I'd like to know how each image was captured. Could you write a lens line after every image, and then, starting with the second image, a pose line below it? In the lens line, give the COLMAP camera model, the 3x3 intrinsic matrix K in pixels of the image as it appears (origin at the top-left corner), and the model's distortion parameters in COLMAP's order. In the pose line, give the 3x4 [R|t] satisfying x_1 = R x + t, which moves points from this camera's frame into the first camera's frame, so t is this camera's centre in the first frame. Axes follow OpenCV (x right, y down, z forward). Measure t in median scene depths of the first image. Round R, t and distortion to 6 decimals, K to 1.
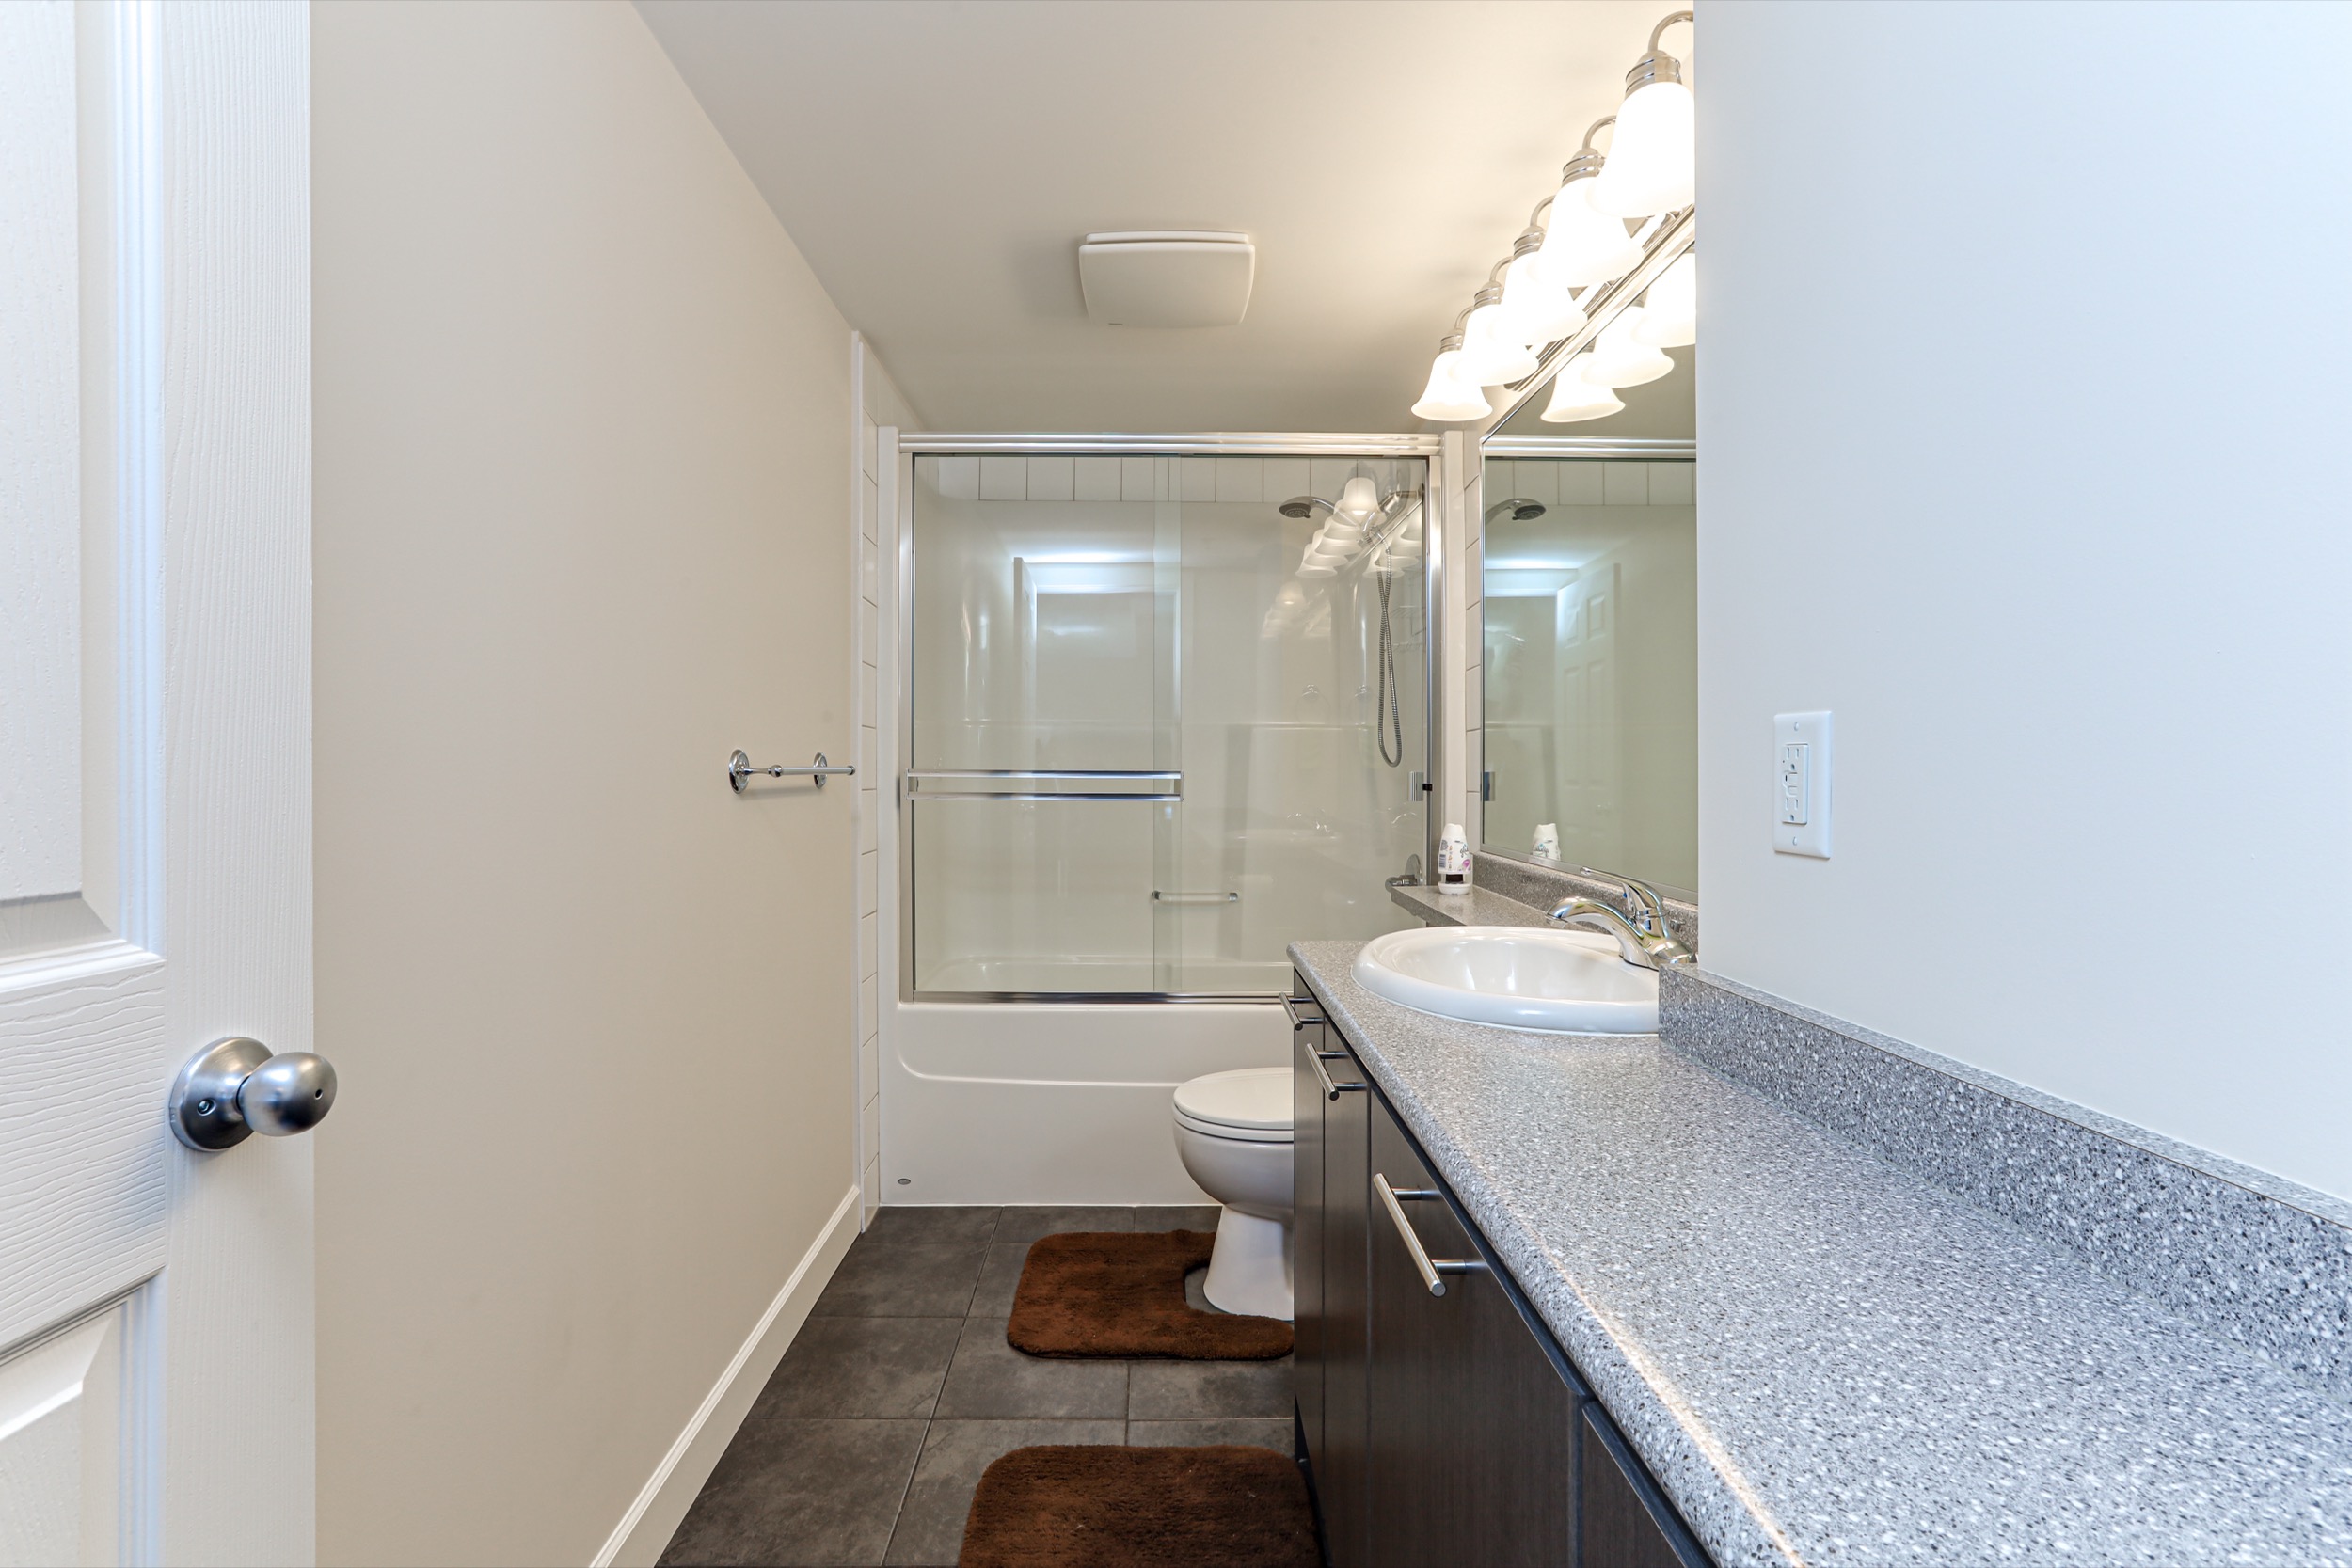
lens RADIAL K [[1116.1, 0, 1126.2], [0, 1116.1, 778.3], [0, 0, 1]] dist [-0.018676, 0.013457]
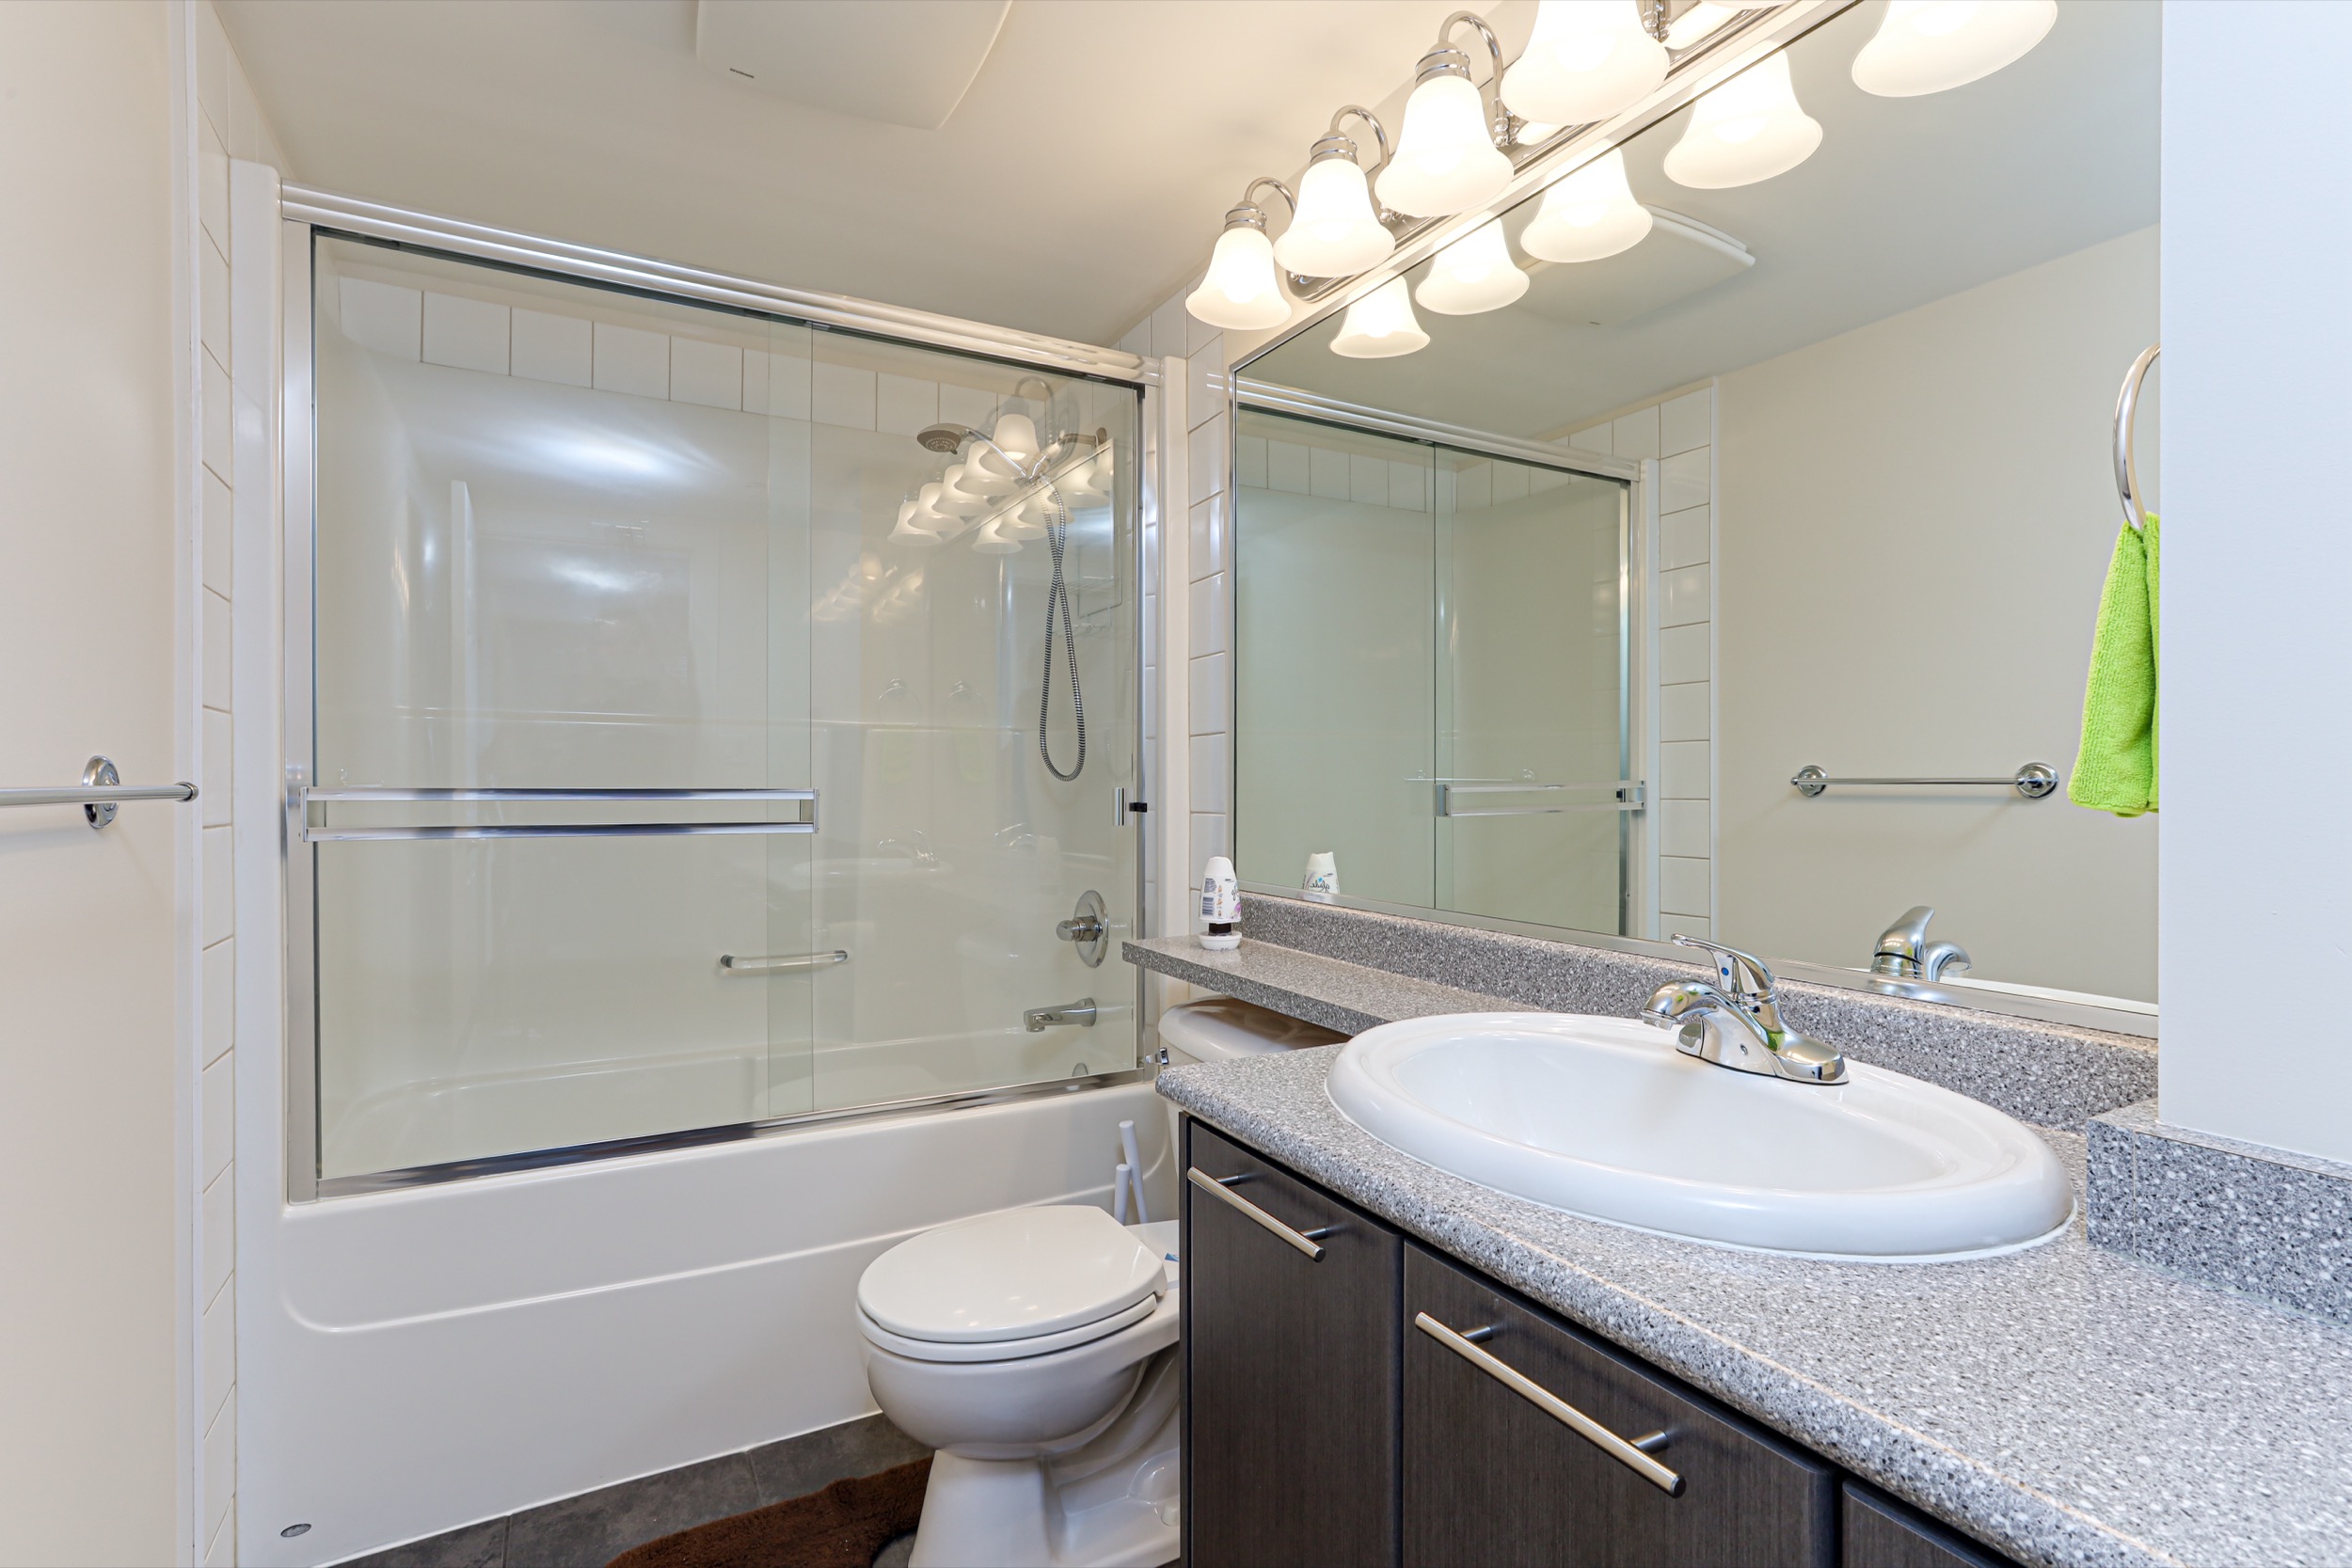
lens RADIAL K [[1116.1, 0, 1188.2], [0, 1116.1, 784.7], [0, 0, 1]] dist [-0.018676, 0.013457]
pose [[0.860924, -0.002997, 0.508725, -0.100197], [0.004777, 0.999986, -0.002195, -0.006205], [-0.508712, 0.004320, 0.860926, 0.303073]]
